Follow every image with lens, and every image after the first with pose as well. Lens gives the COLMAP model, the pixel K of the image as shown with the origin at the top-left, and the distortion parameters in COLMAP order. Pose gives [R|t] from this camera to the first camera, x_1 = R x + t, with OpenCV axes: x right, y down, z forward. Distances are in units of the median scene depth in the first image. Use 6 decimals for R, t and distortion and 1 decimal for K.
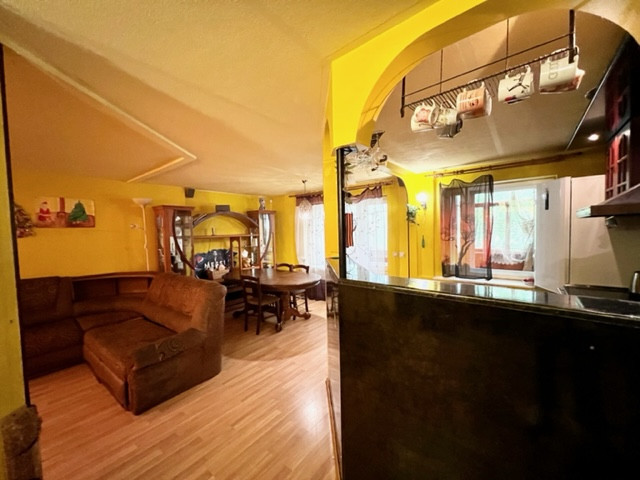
lens RADIAL K [[255.2, 0, 321.3], [0, 255.2, 241.6], [0, 0, 1]] dist [-0.002266, 0.000556]
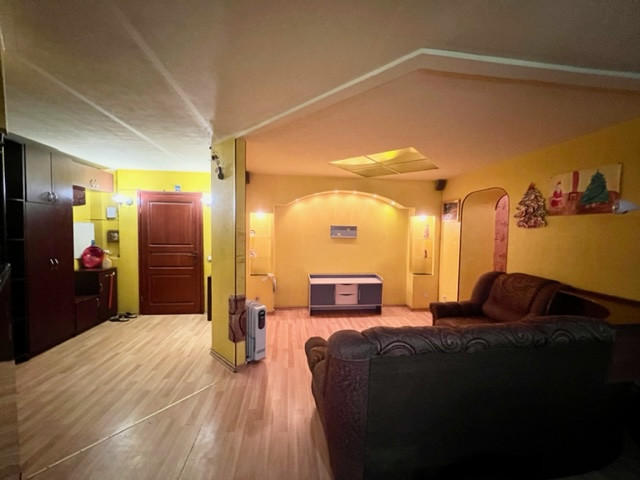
lens RADIAL K [[255.2, 0, 320.8], [0, 255.2, 242.0], [0, 0, 1]] dist [-0.002266, 0.000556]
pose [[-0.696010, 0.051318, -0.716196, -0.027006], [-0.029240, 0.994590, 0.099682, -0.029401], [0.717437, 0.090322, -0.690744, 0.996917]]
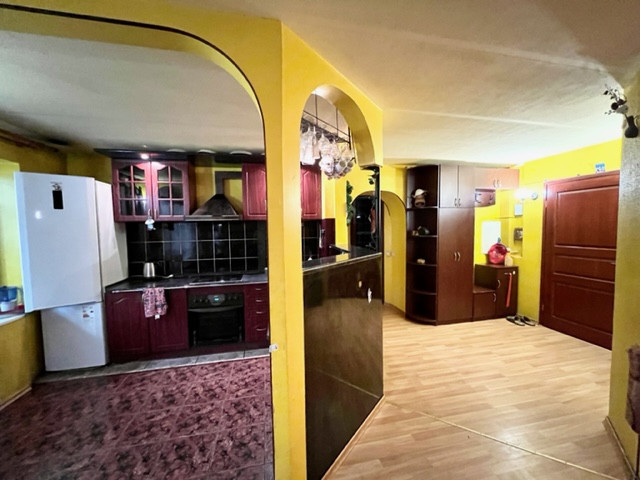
lens RADIAL K [[255.2, 0, 321.2], [0, 255.2, 241.3], [0, 0, 1]] dist [-0.002266, 0.000556]
pose [[-0.776828, 0.005701, 0.629687, -0.236092], [0.066905, 0.995046, 0.073530, -0.021784], [-0.626148, 0.099249, -0.773361, 0.926961]]
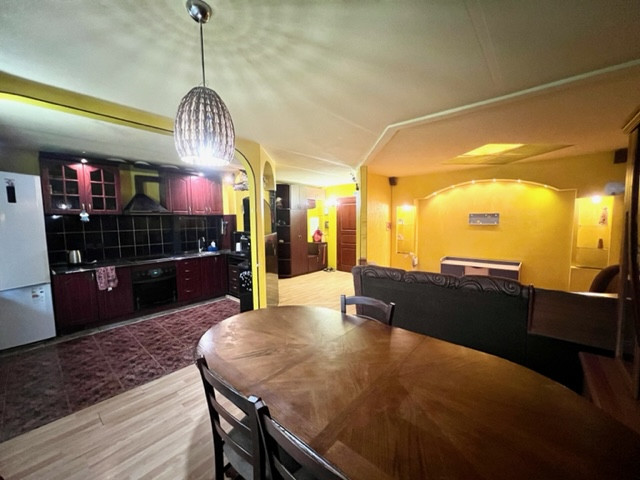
lens RADIAL K [[255.2, 0, 321.4], [0, 255.2, 241.6], [0, 0, 1]] dist [-0.002266, 0.000556]
pose [[-0.998705, 0.036302, 0.035644, -0.228789], [0.040702, 0.990457, 0.131677, -0.050882], [-0.030524, 0.132957, -0.990652, 1.588783]]
